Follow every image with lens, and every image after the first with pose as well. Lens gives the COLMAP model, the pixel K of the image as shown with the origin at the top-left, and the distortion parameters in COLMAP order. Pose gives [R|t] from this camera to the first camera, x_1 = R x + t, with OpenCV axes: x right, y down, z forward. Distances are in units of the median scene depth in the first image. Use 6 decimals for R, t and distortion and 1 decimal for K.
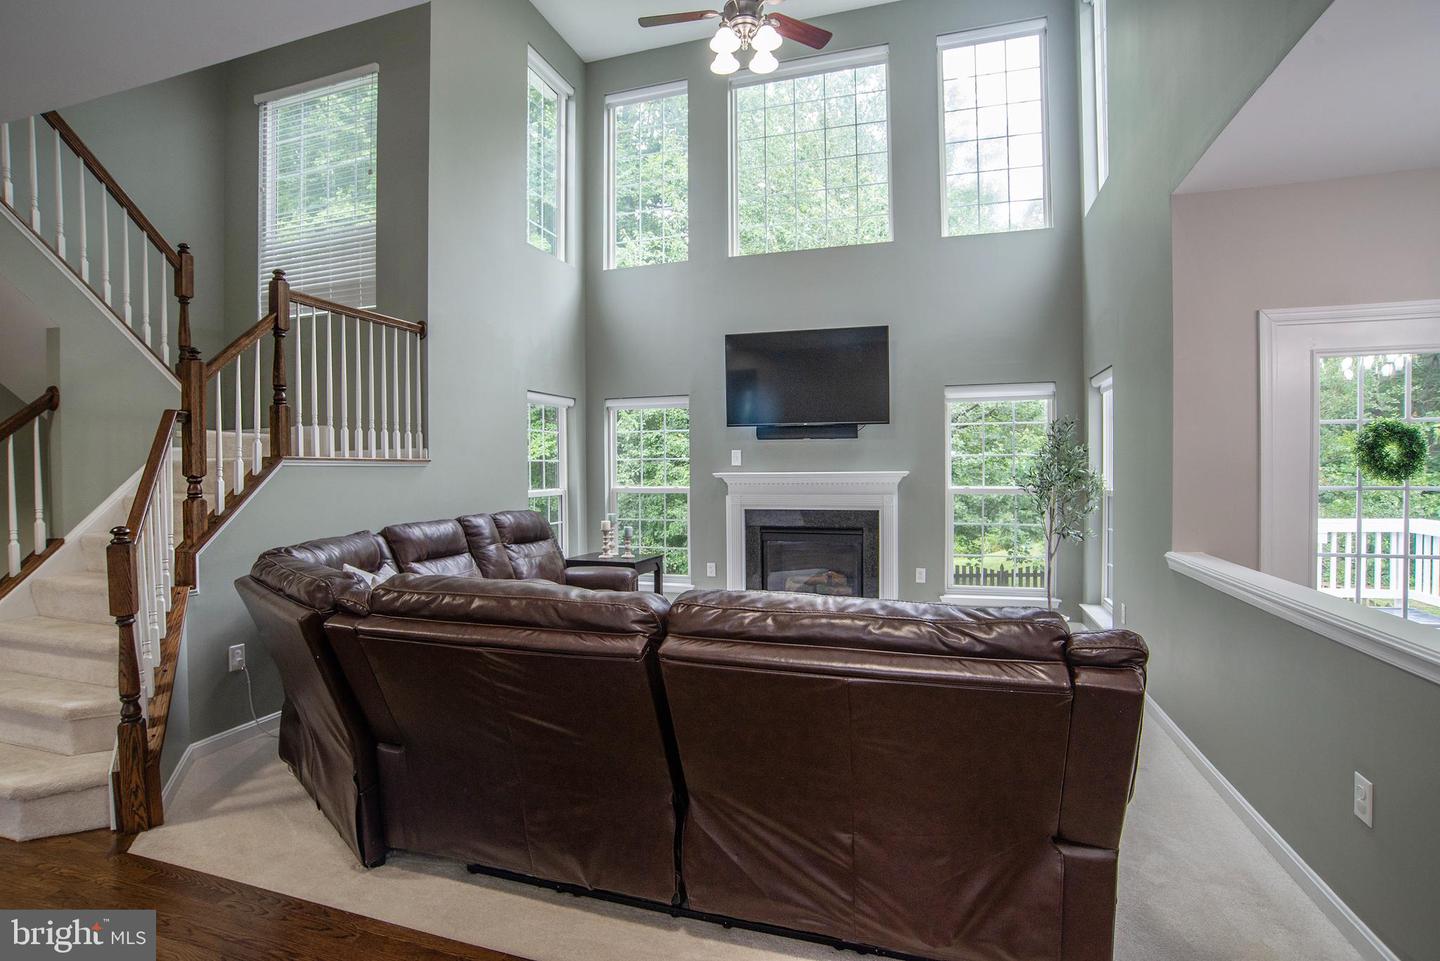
lens RADIAL K [[738.4, 0, 700.0], [0, 738.4, 483.0], [0, 0, 1]] dist [-0.104929, 0.051045]
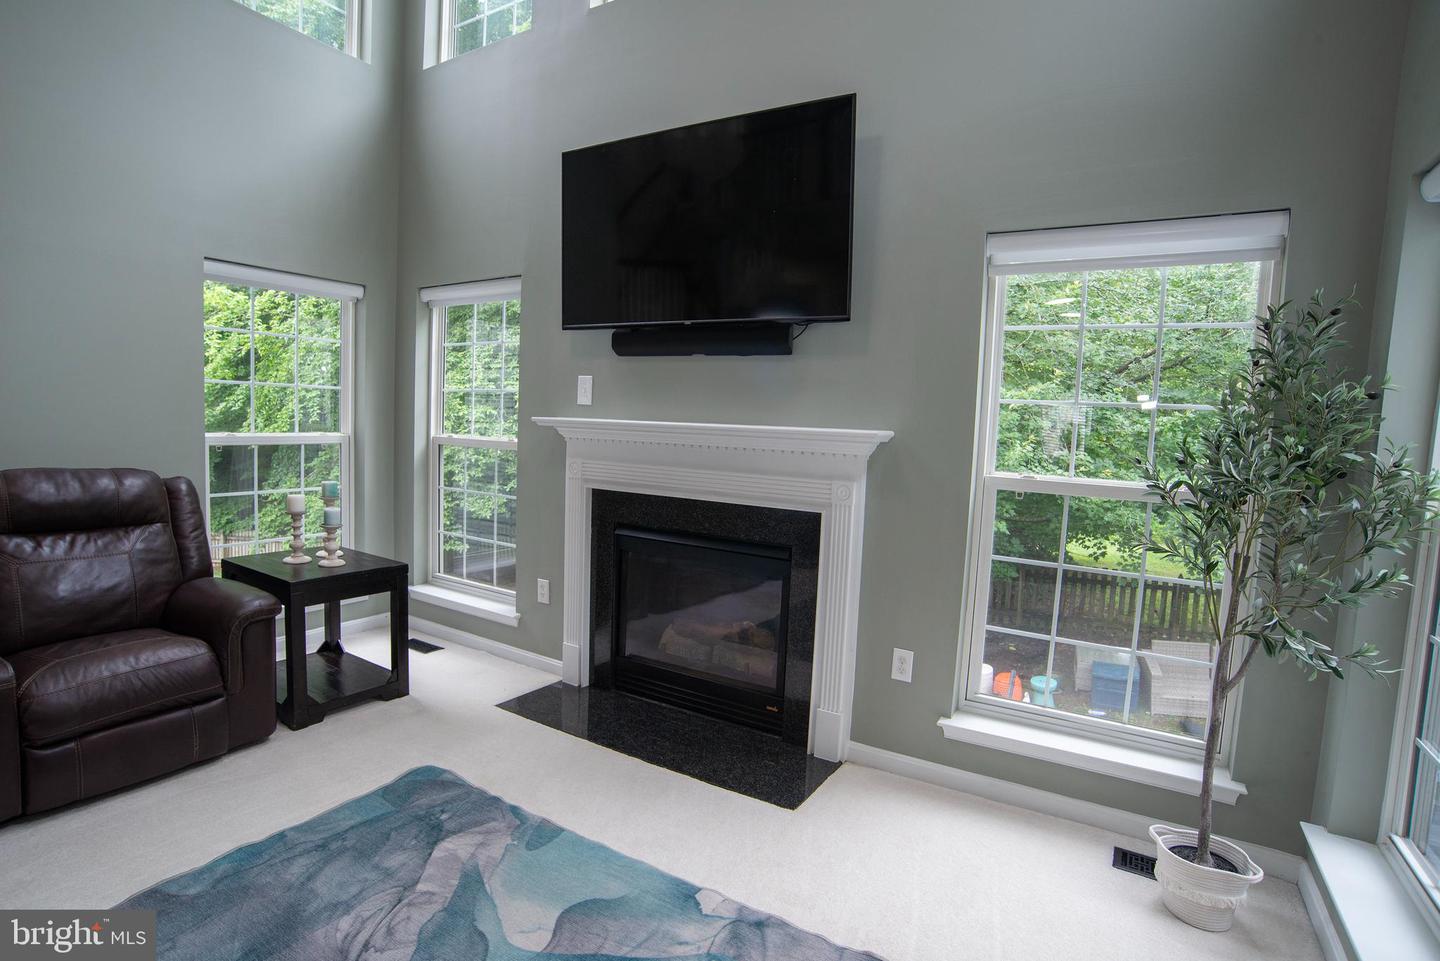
lens RADIAL K [[738.4, 0, 700.0], [0, 738.4, 483.0], [0, 0, 1]] dist [-0.104929, 0.051045]
pose [[0.971307, 0.064348, -0.228959, 0.309391], [-0.048005, 0.995932, 0.076252, -0.014433], [0.232934, -0.063072, 0.970445, 0.610123]]
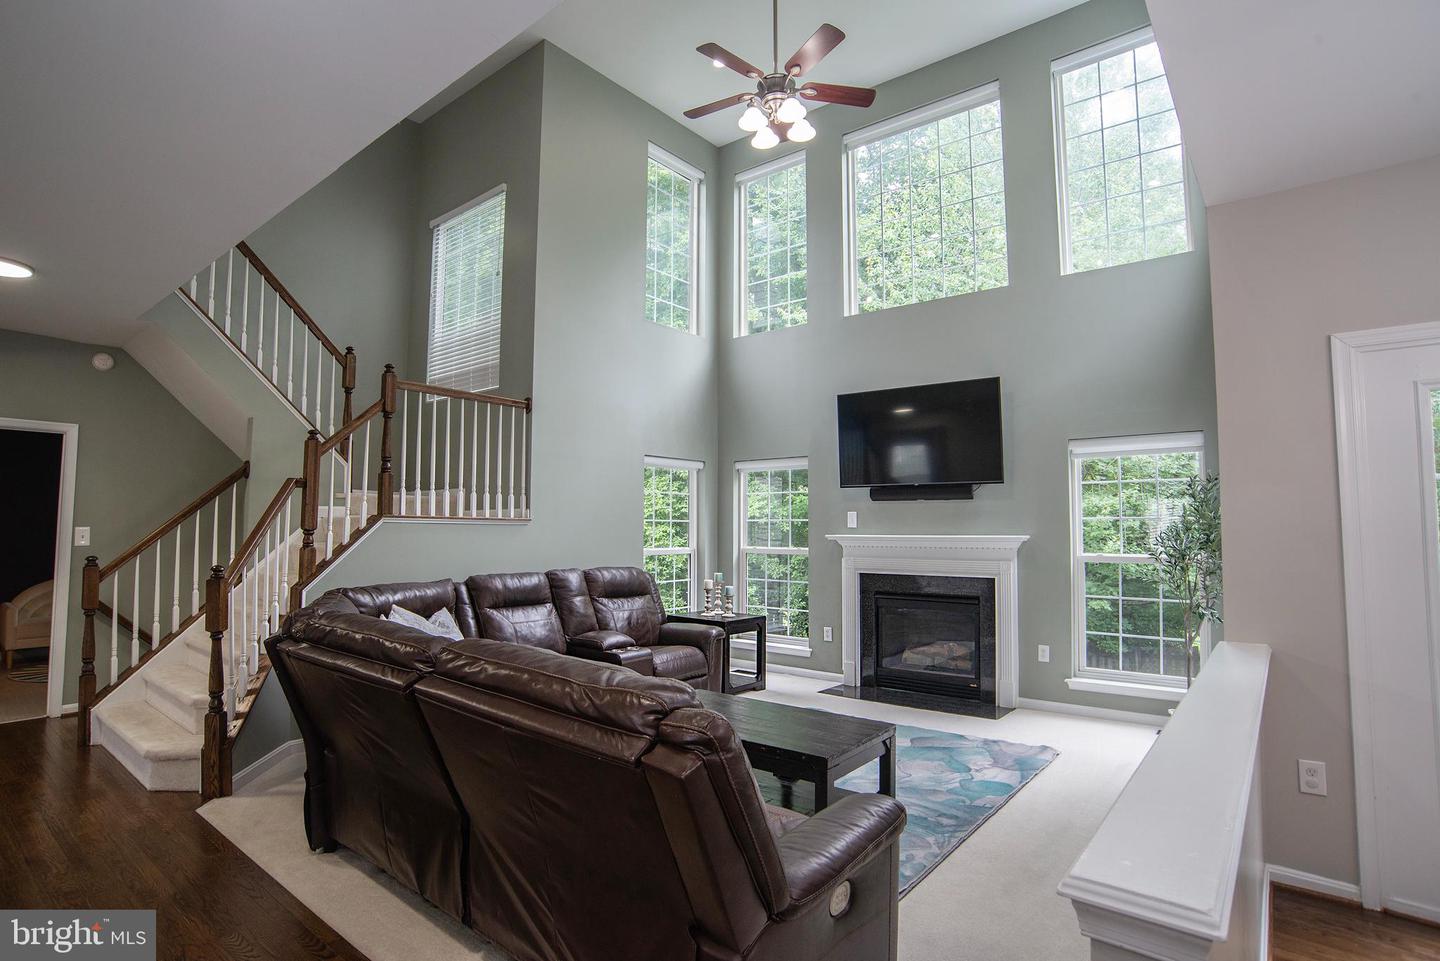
lens RADIAL K [[744.9, 0, 695.8], [0, 744.9, 483.3], [0, 0, 1]] dist [-0.104904, 0.055772]
pose [[0.932302, -0.009304, -0.361561, 0.256120], [-0.019665, 0.996886, -0.076361, -0.004031], [0.361146, 0.078302, 0.929216, 0.016432]]
